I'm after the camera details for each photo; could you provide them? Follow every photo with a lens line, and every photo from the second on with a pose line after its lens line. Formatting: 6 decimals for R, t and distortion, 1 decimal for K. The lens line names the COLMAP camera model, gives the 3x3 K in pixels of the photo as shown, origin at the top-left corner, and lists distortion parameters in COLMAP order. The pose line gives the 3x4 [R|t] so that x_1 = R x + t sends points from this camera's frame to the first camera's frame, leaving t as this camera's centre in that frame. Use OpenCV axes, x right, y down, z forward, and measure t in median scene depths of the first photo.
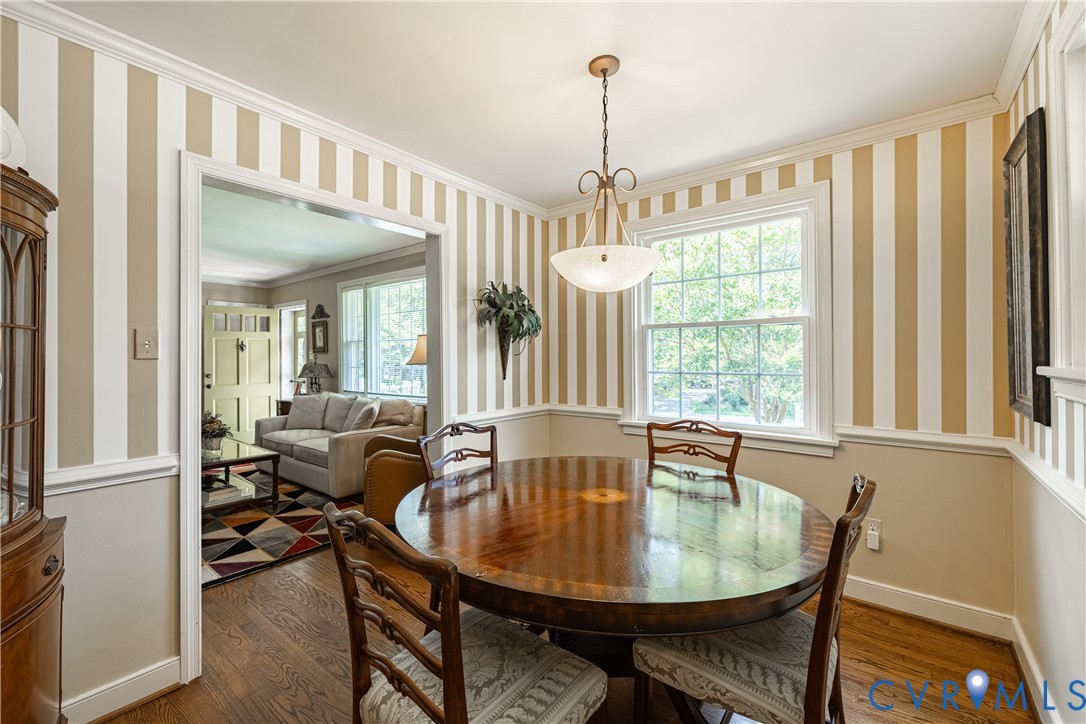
lens RADIAL K [[451.8, 0, 536.8], [0, 451.8, 358.8], [0, 0, 1]] dist [-0.001295, 0.000850]
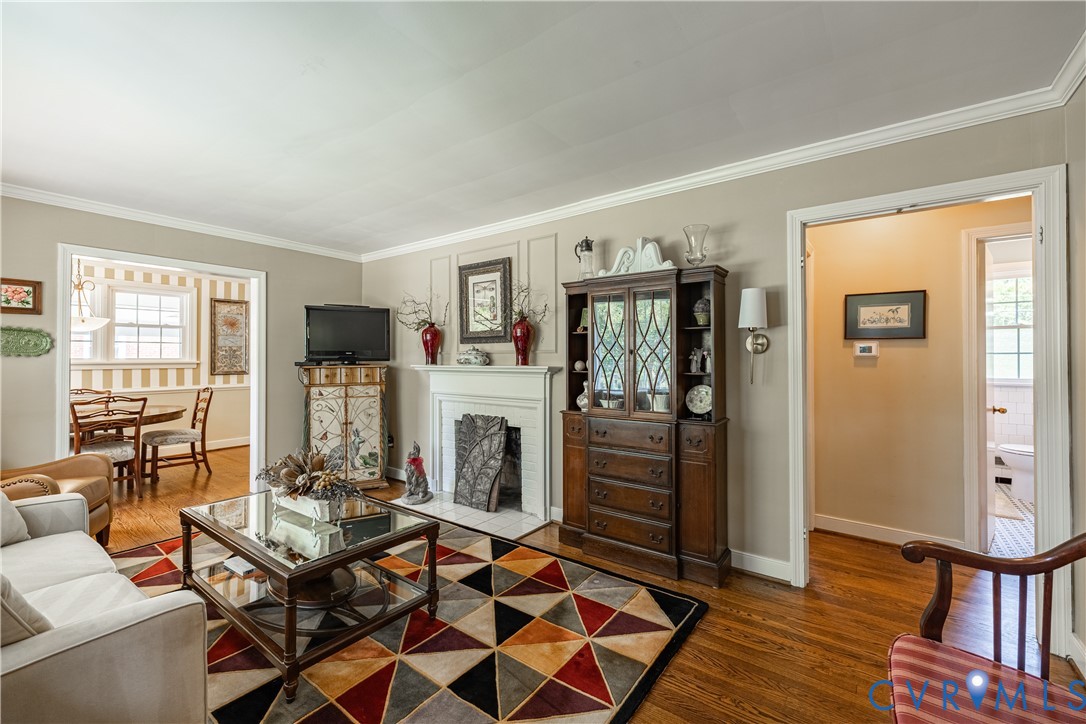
lens RADIAL K [[451.8, 0, 543.2], [0, 451.8, 361.4], [0, 0, 1]] dist [-0.001295, 0.000850]
pose [[-0.999167, 0.015444, -0.037785, -0.691843], [0.015584, 0.999873, -0.003429, 0.007531], [0.037727, -0.004015, -0.999280, 1.704802]]
